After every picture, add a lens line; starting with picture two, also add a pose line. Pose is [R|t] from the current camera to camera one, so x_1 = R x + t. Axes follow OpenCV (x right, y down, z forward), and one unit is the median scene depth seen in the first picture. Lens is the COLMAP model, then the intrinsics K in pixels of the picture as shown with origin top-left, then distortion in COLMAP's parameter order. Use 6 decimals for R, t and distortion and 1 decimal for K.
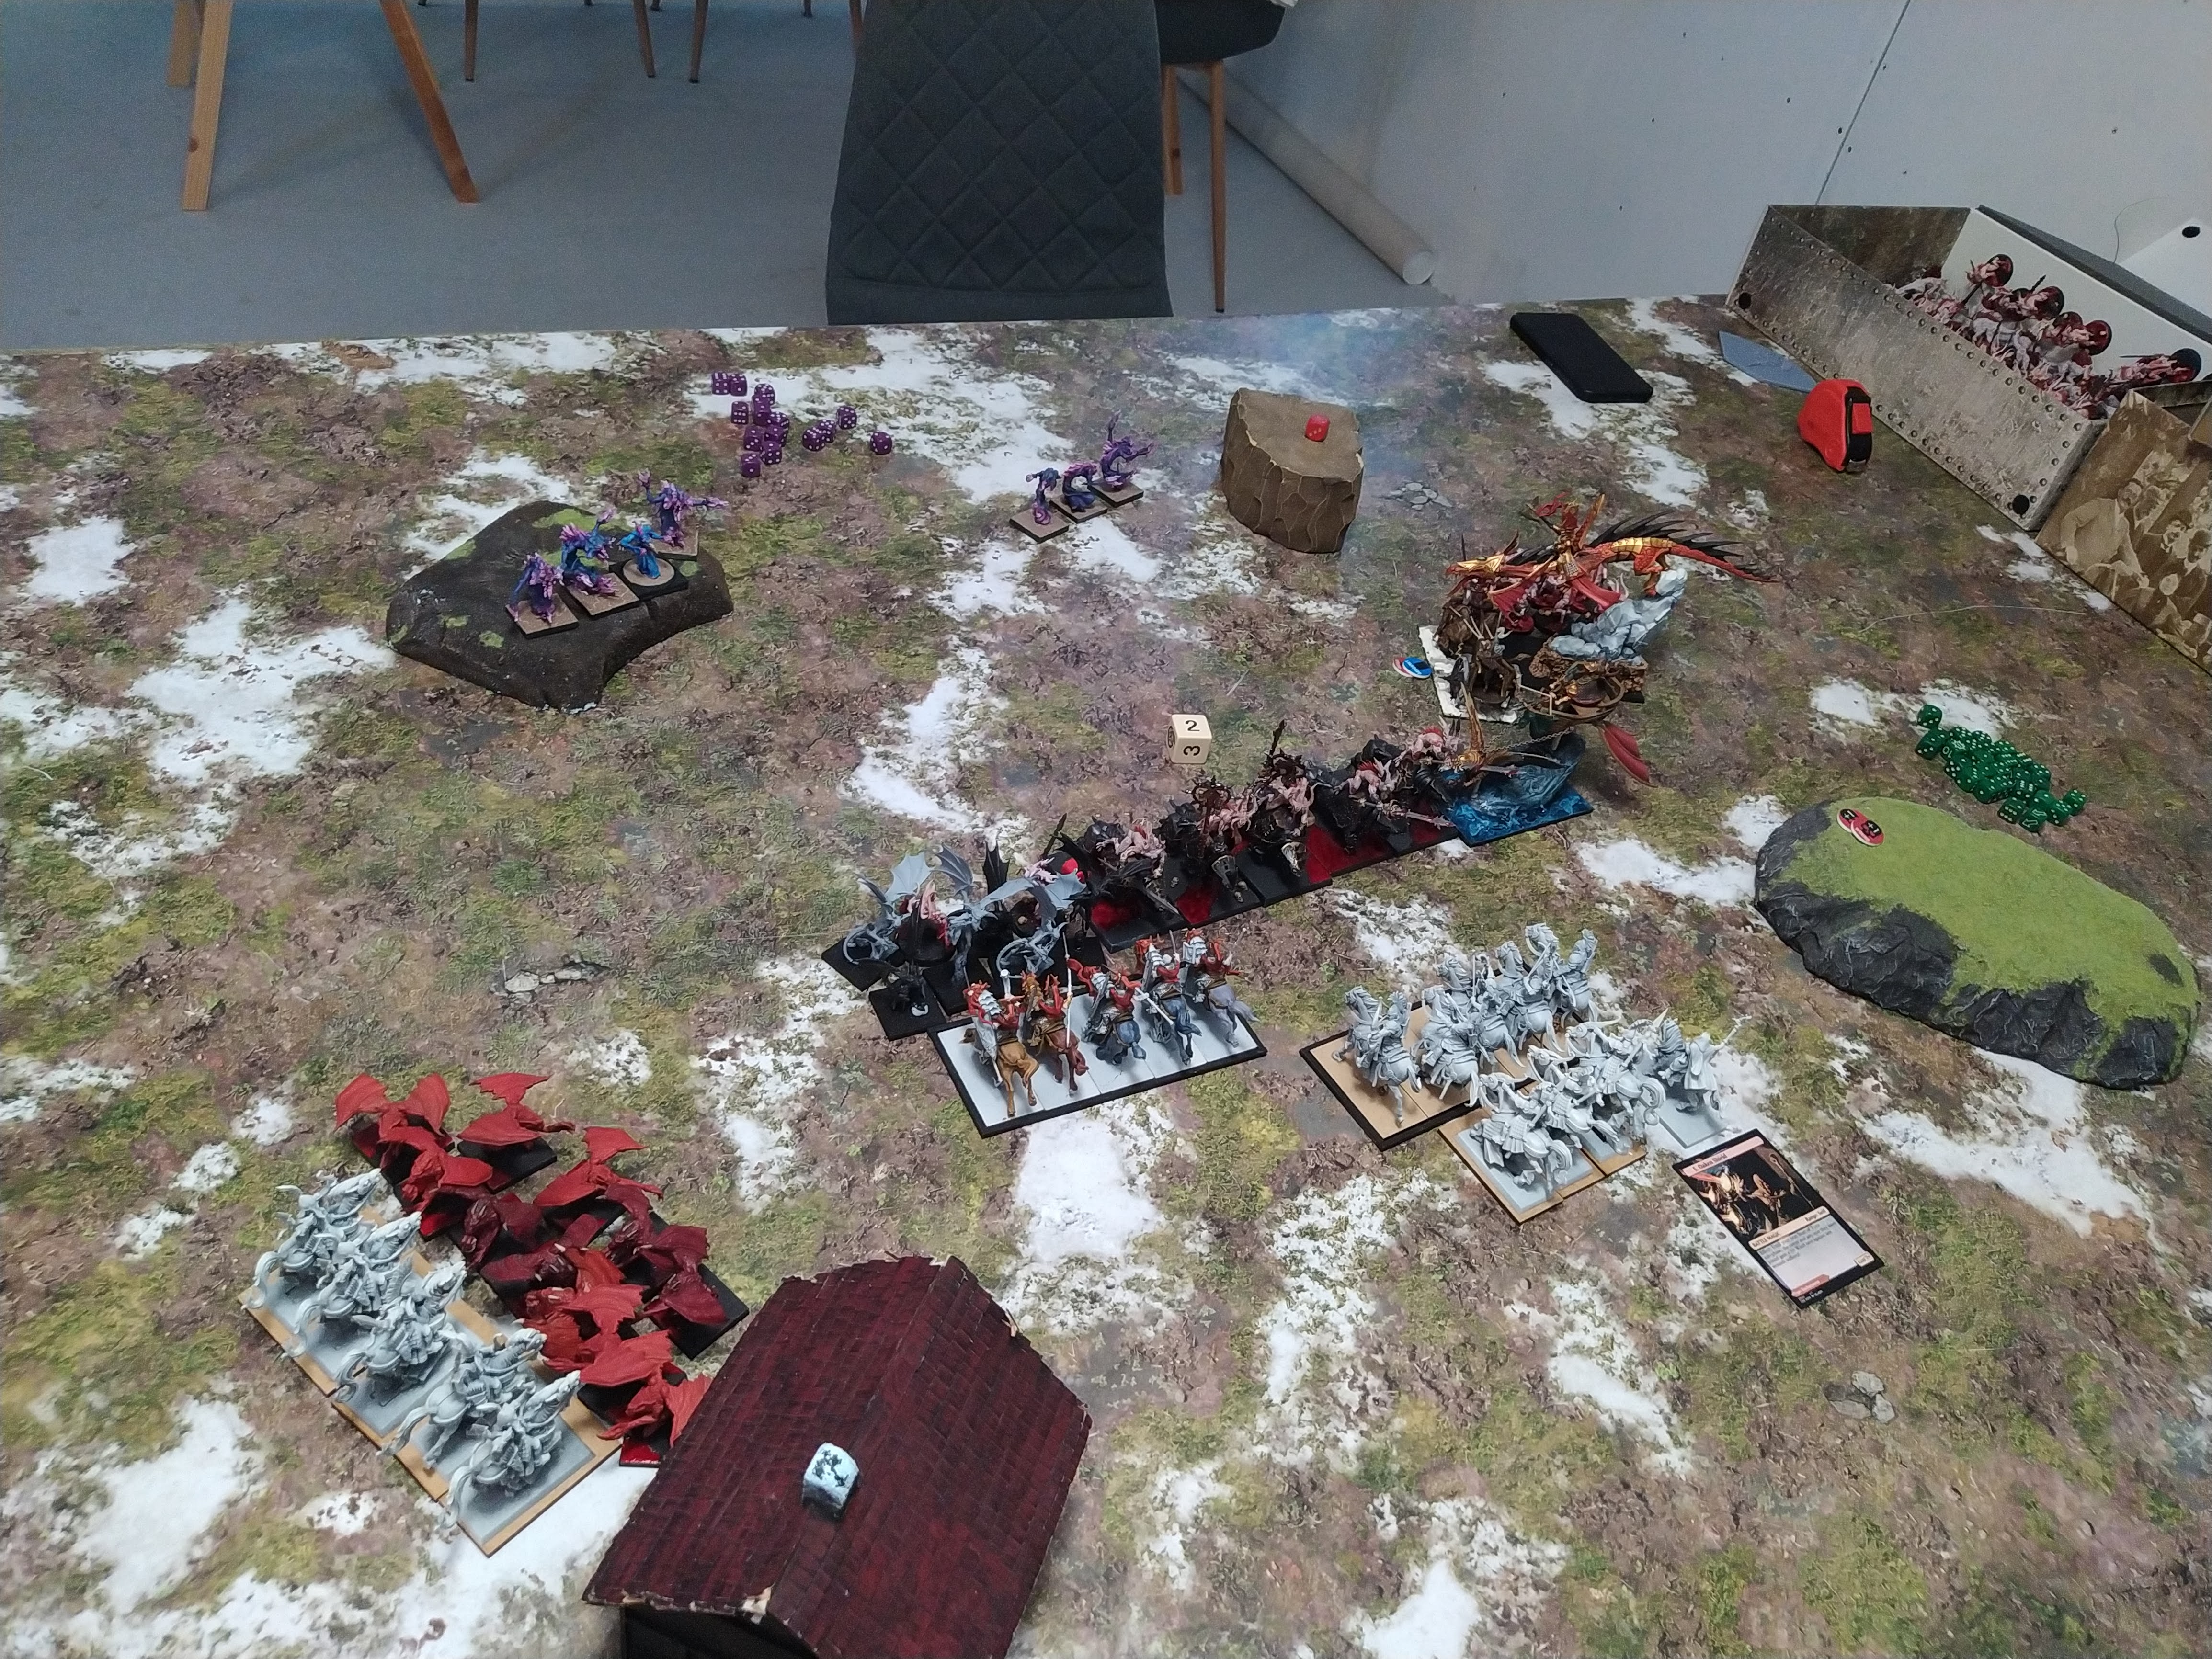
lens RADIAL K [[1652.4, 0, 1109.3], [0, 1652.4, 840.8], [0, 0, 1]] dist [0.101936, -0.199333]
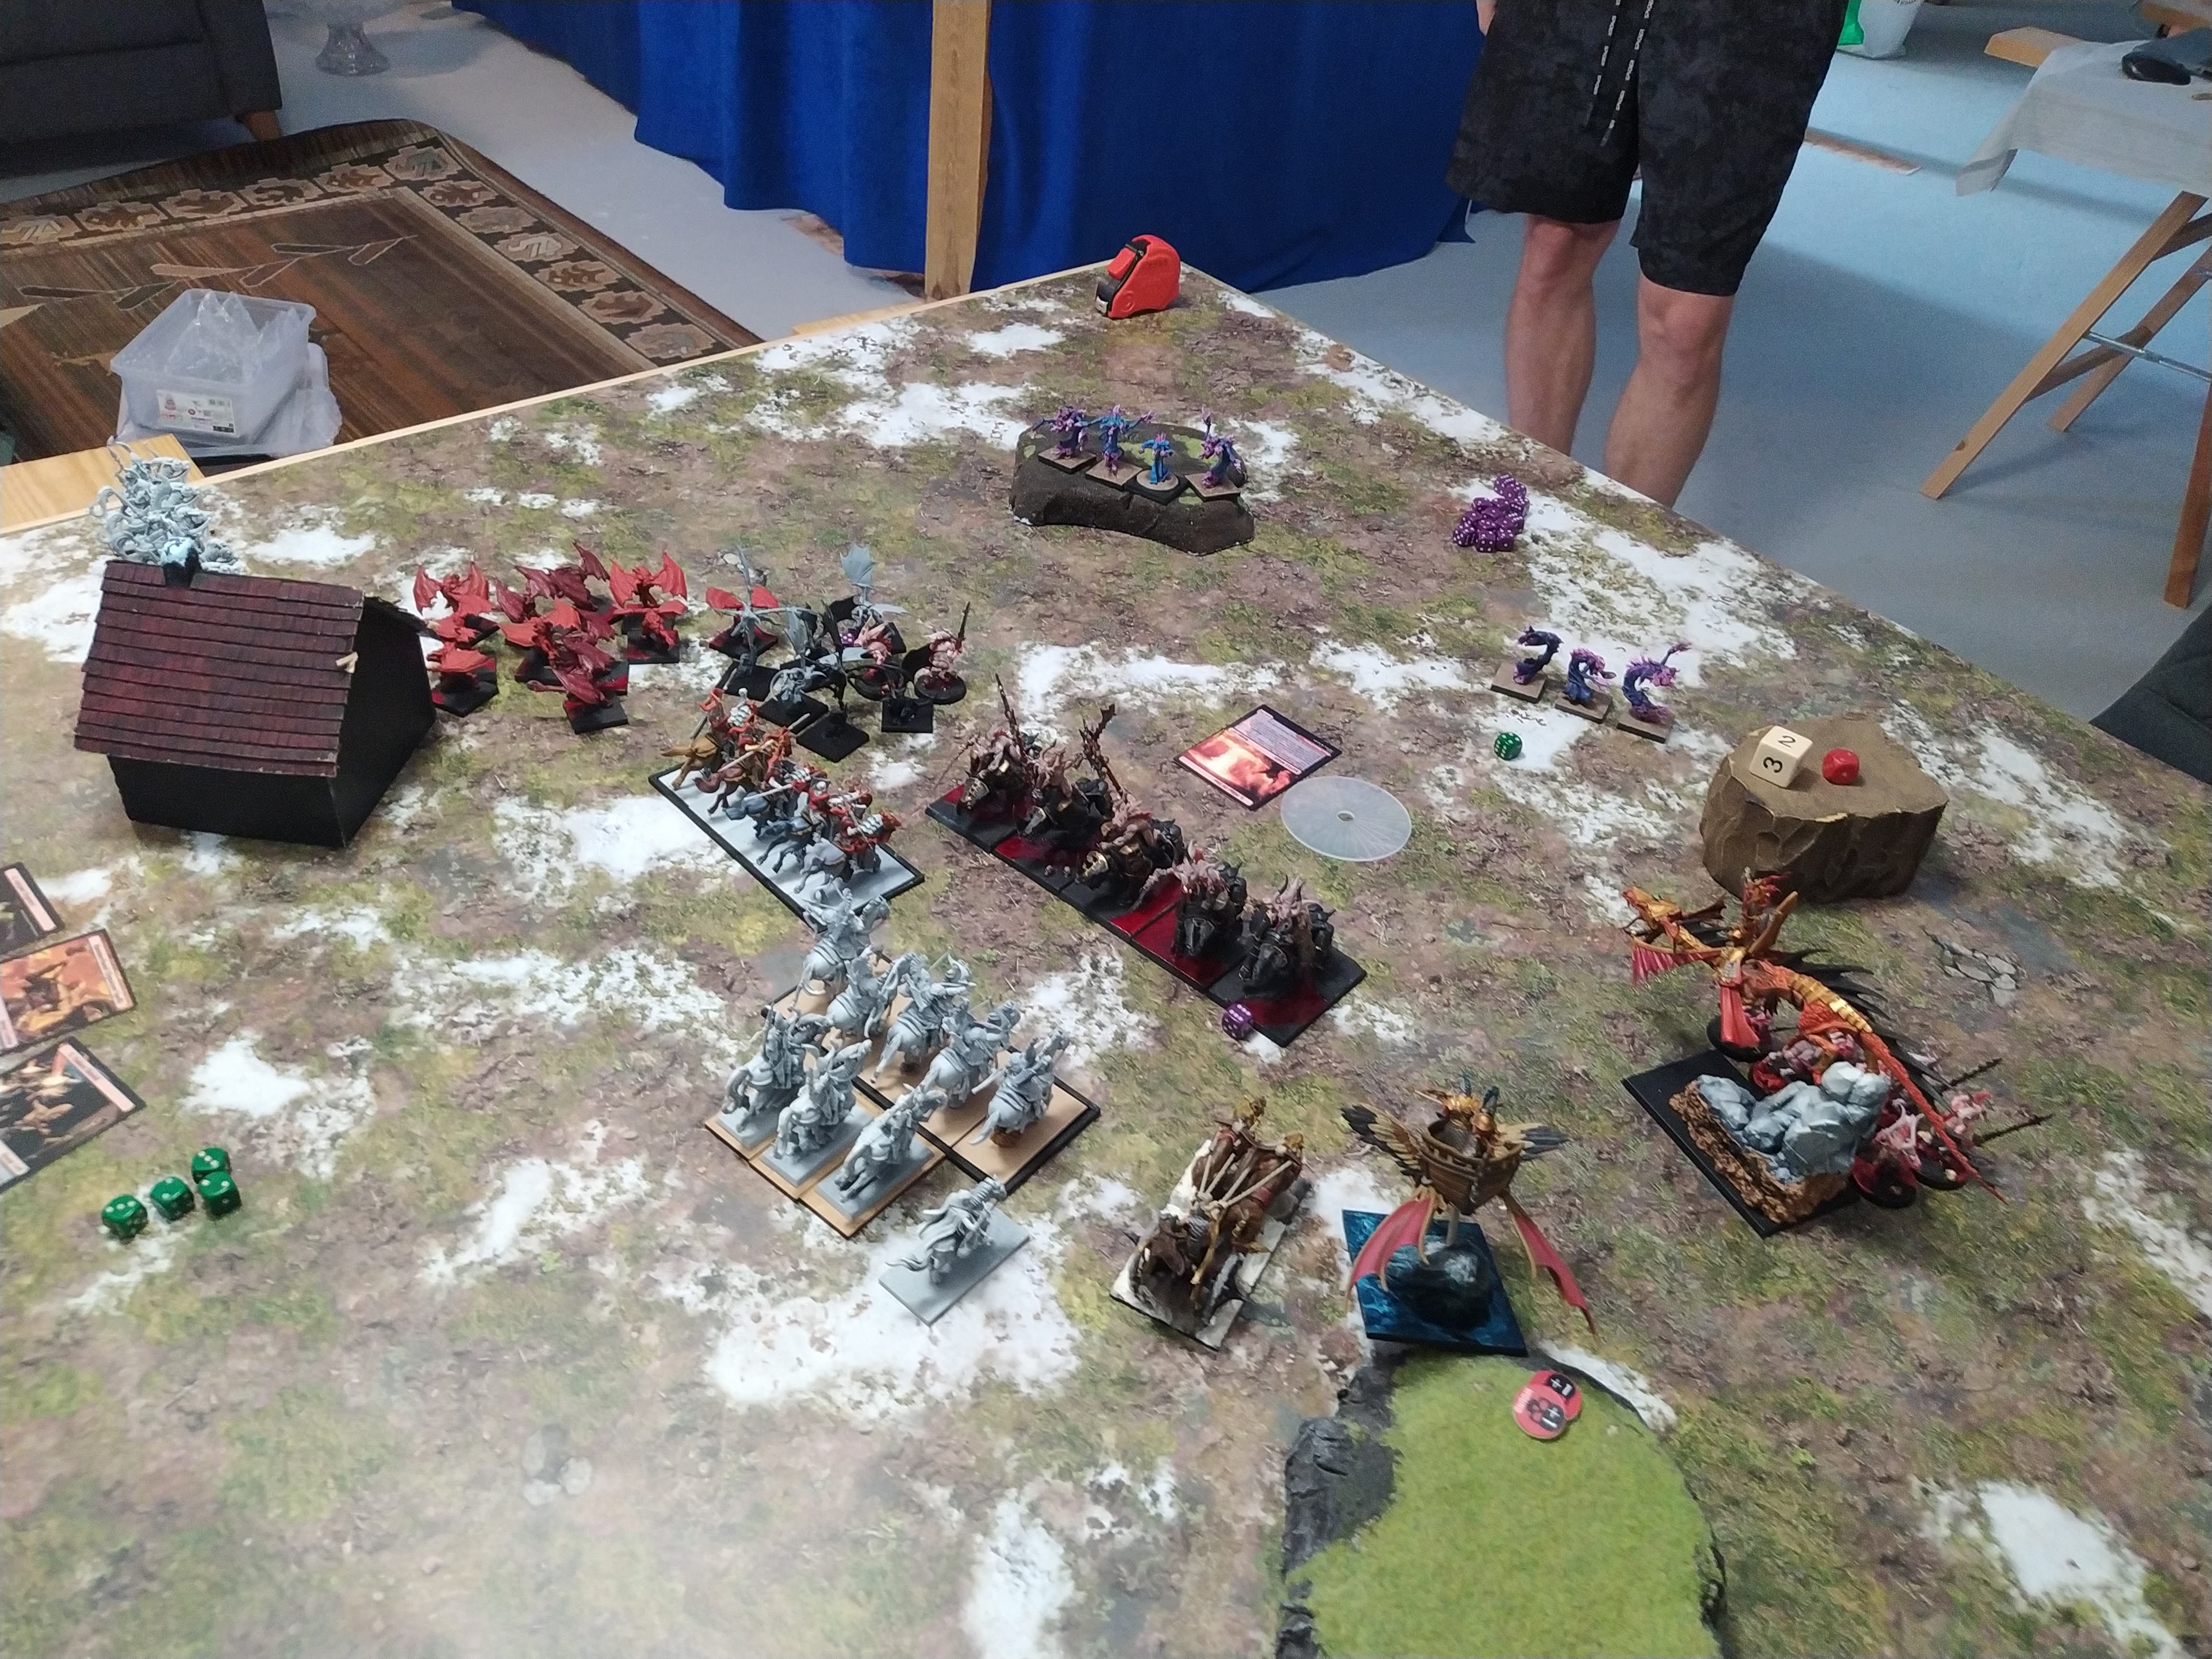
lens RADIAL K [[1652.8, 0, 1098.7], [0, 1652.8, 847.3], [0, 0, 1]] dist [0.106411, -0.201136]
pose [[0.311591, 0.498179, -0.809153, 0.847771], [-0.671323, 0.718068, 0.183585, -0.173432], [0.672485, 0.486000, 0.558182, 0.466747]]
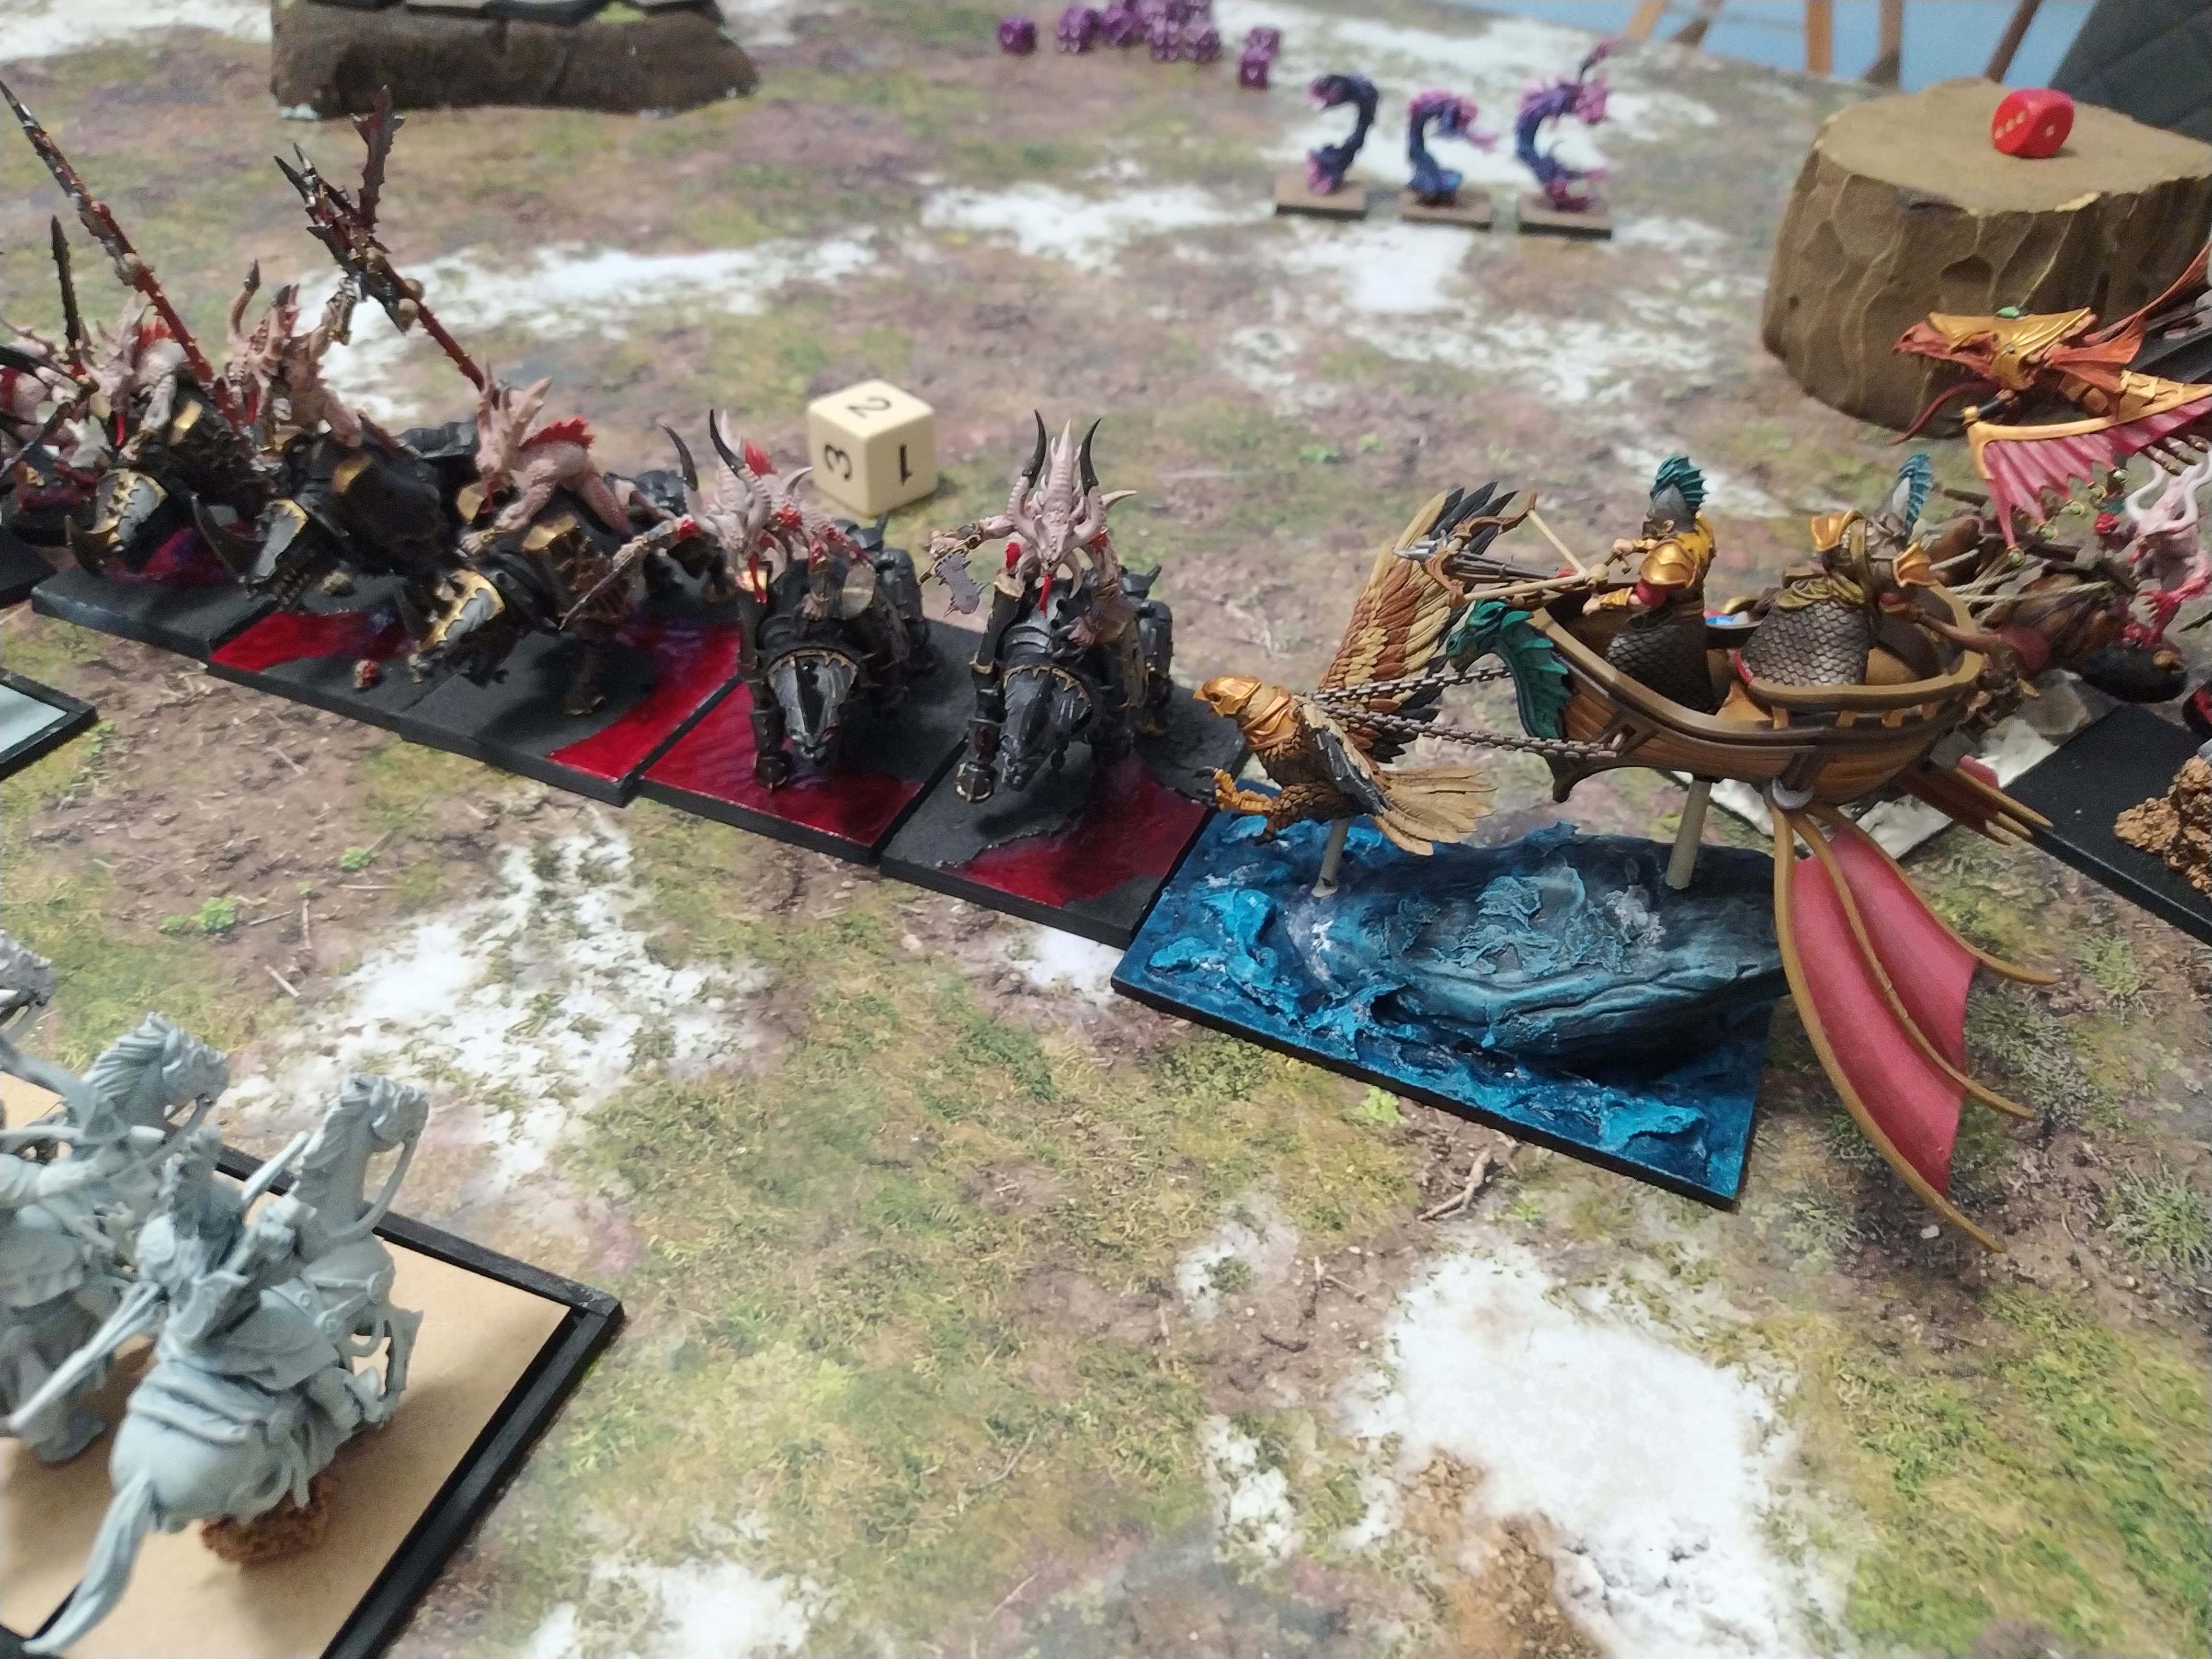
lens RADIAL K [[1587.7, 0, 1094.4], [0, 1587.7, 956.2], [0, 0, 1]] dist [0.096083, -0.166955]
pose [[0.580698, 0.441715, -0.683870, 0.420718], [-0.505107, 0.854266, 0.122870, -0.034370], [0.638480, 0.274077, 0.719184, 0.855527]]
